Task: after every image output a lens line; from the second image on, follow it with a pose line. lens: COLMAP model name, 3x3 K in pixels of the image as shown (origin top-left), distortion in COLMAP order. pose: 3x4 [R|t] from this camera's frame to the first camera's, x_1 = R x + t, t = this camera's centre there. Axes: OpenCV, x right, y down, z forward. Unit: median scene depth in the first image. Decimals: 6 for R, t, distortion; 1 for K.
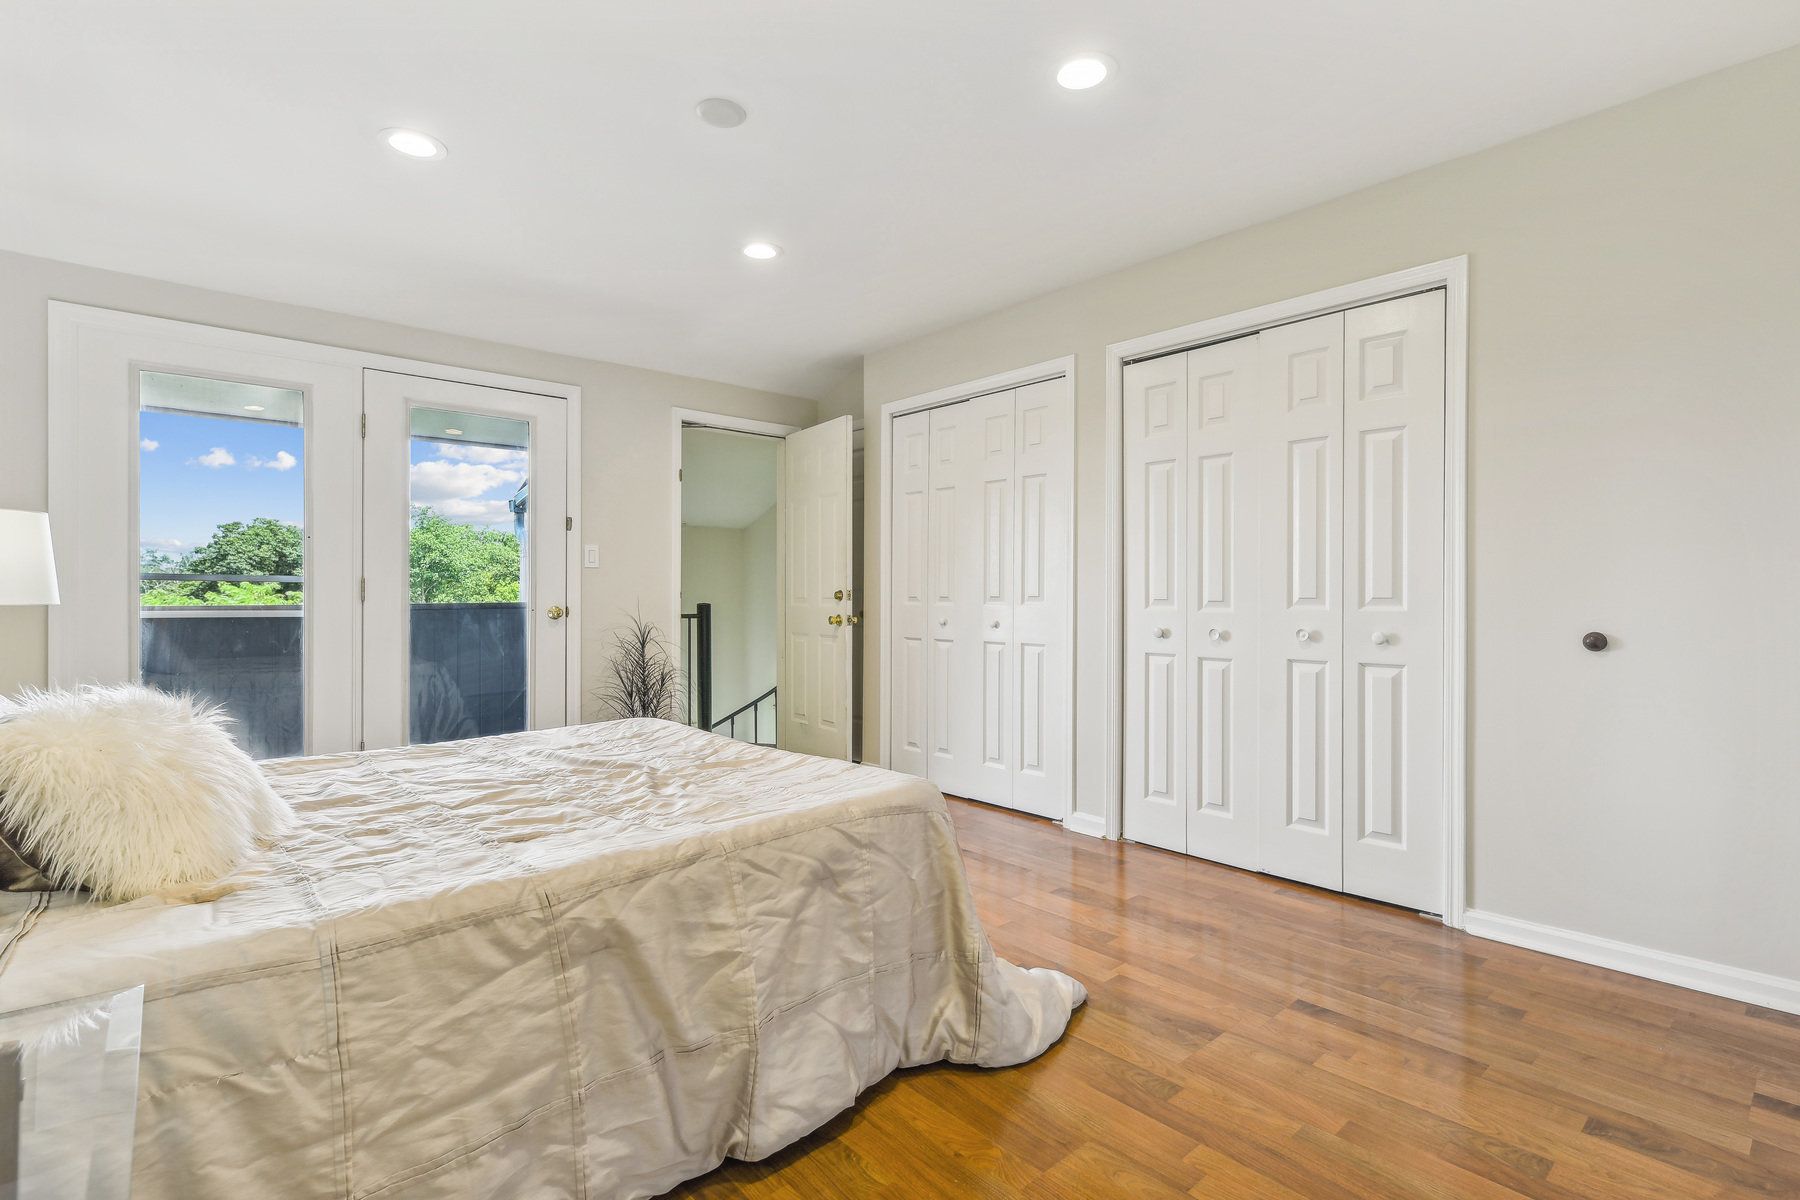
lens RADIAL K [[851.5, 0, 898.7], [0, 851.5, 606.0], [0, 0, 1]] dist [0.001031, -0.000749]
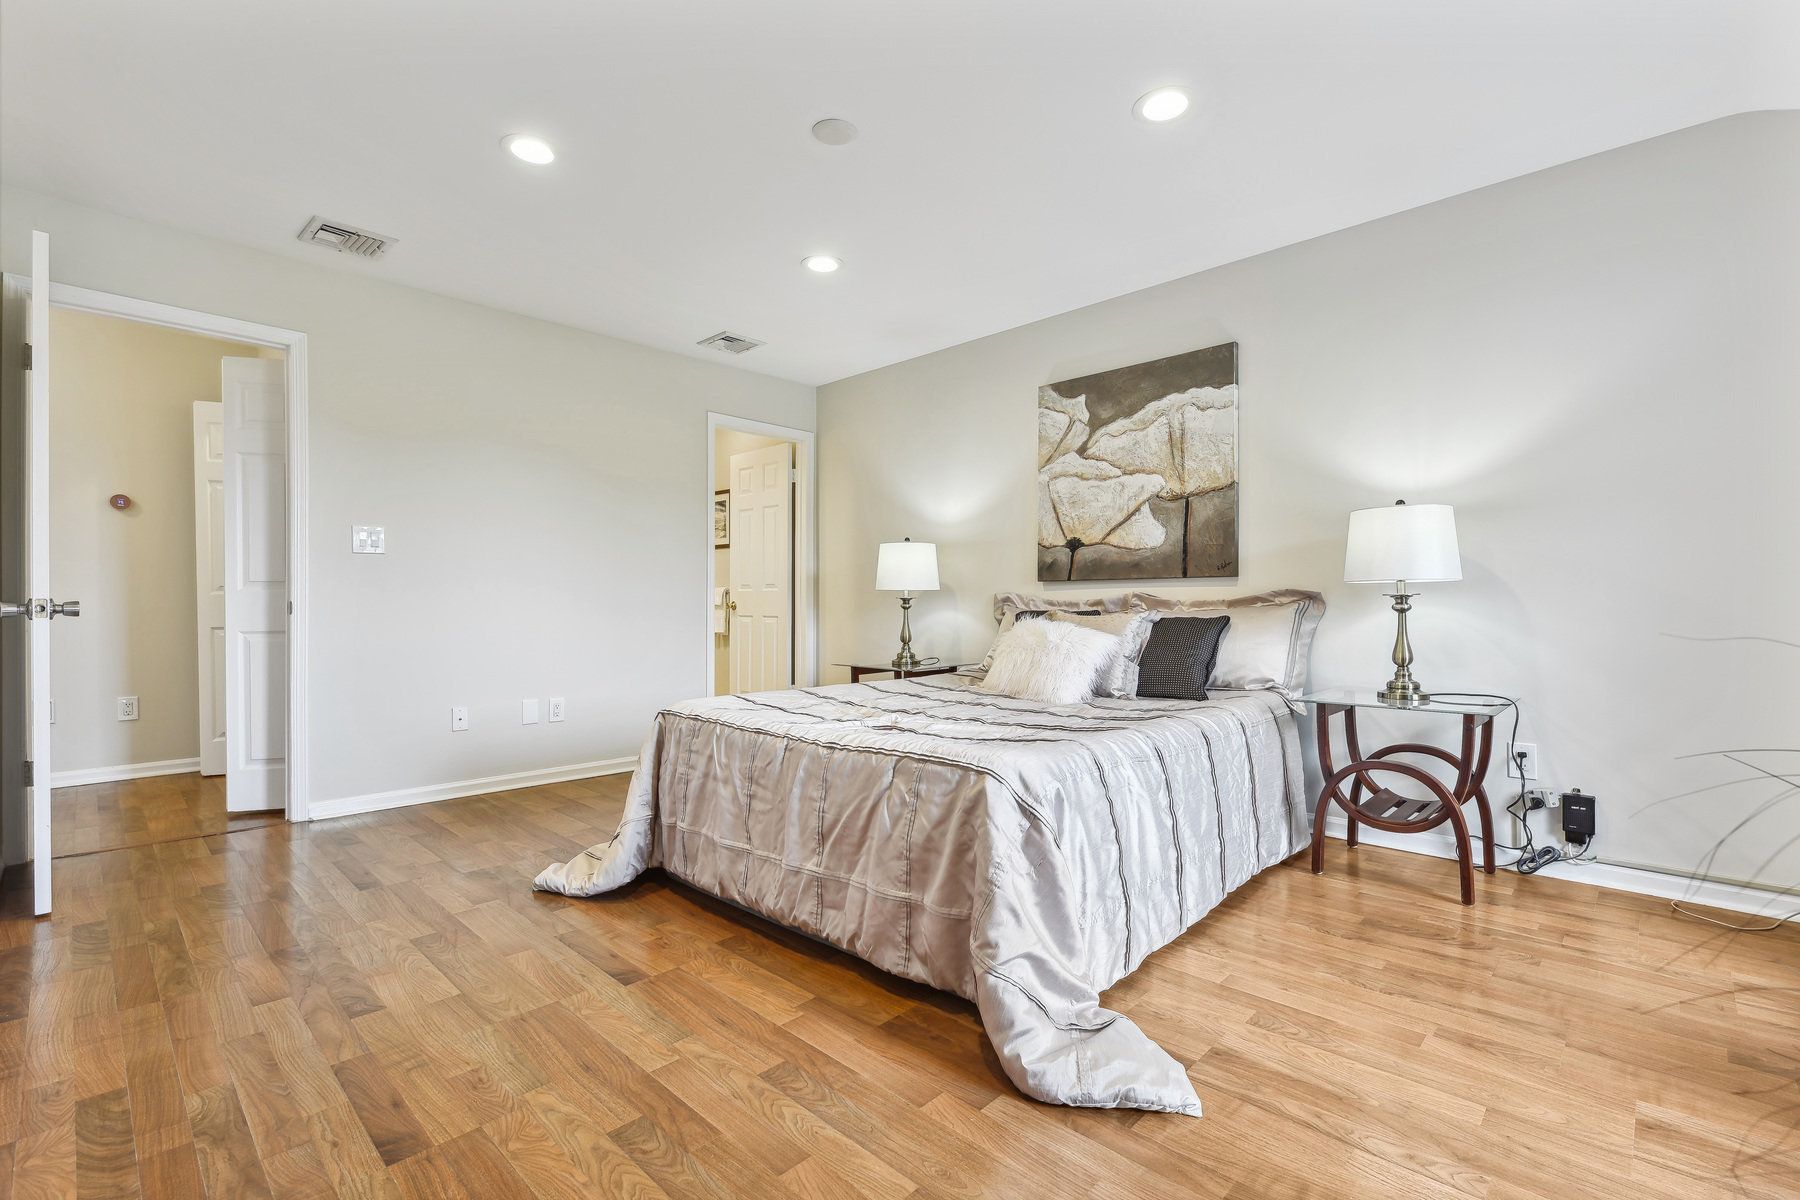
lens RADIAL K [[792.3, 0, 905.2], [0, 792.3, 604.7], [0, 0, 1]] dist [0.000716, -0.000120]
pose [[-0.996315, 0.001442, -0.085756, -0.139177], [0.000159, 0.999888, 0.014965, 0.009434], [0.085768, 0.014897, -0.996204, 1.302391]]
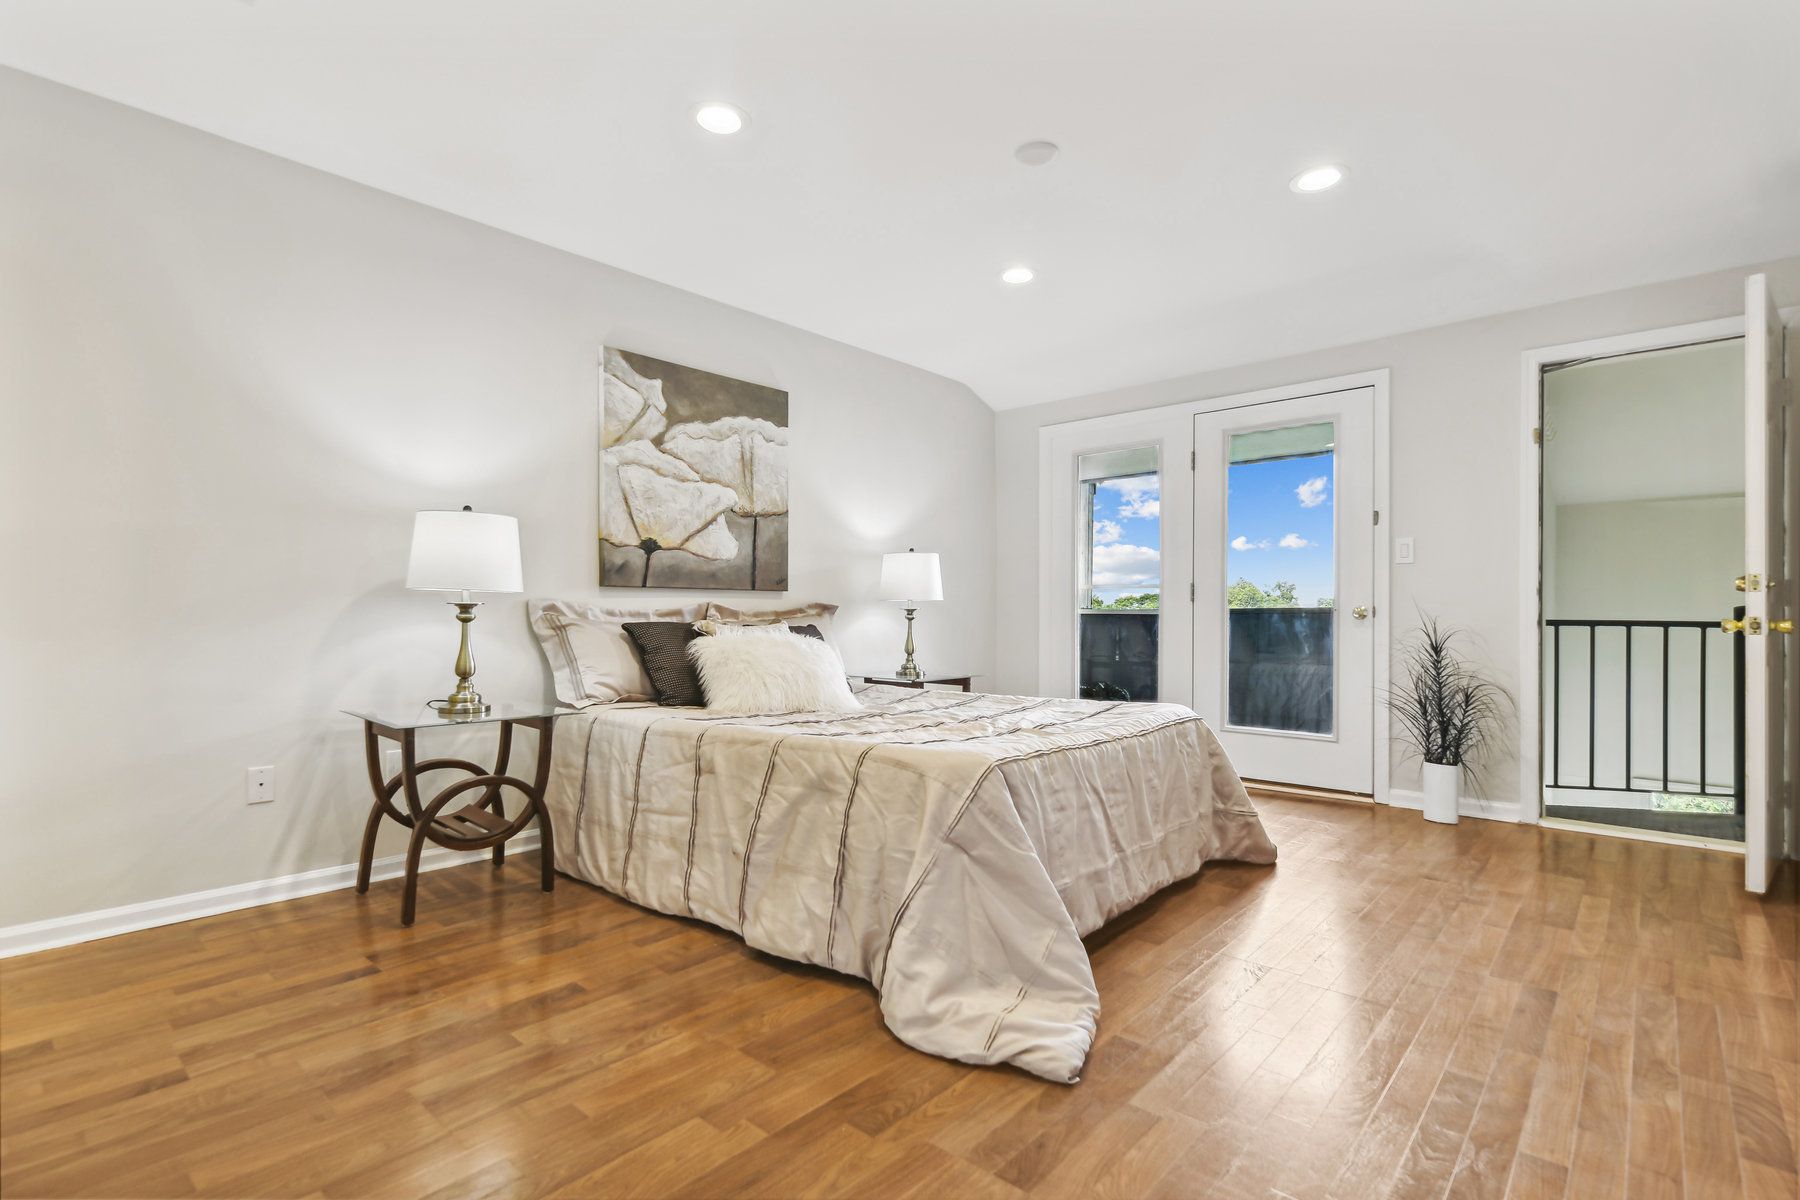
lens RADIAL K [[851.5, 0, 898.7], [0, 851.5, 606.0], [0, 0, 1]] dist [0.001031, -0.000749]
pose [[0.120817, -0.011490, -0.992608, 0.565047], [-0.014024, 0.999813, -0.013280, 0.023636], [0.992576, 0.015524, 0.120633, 0.436025]]
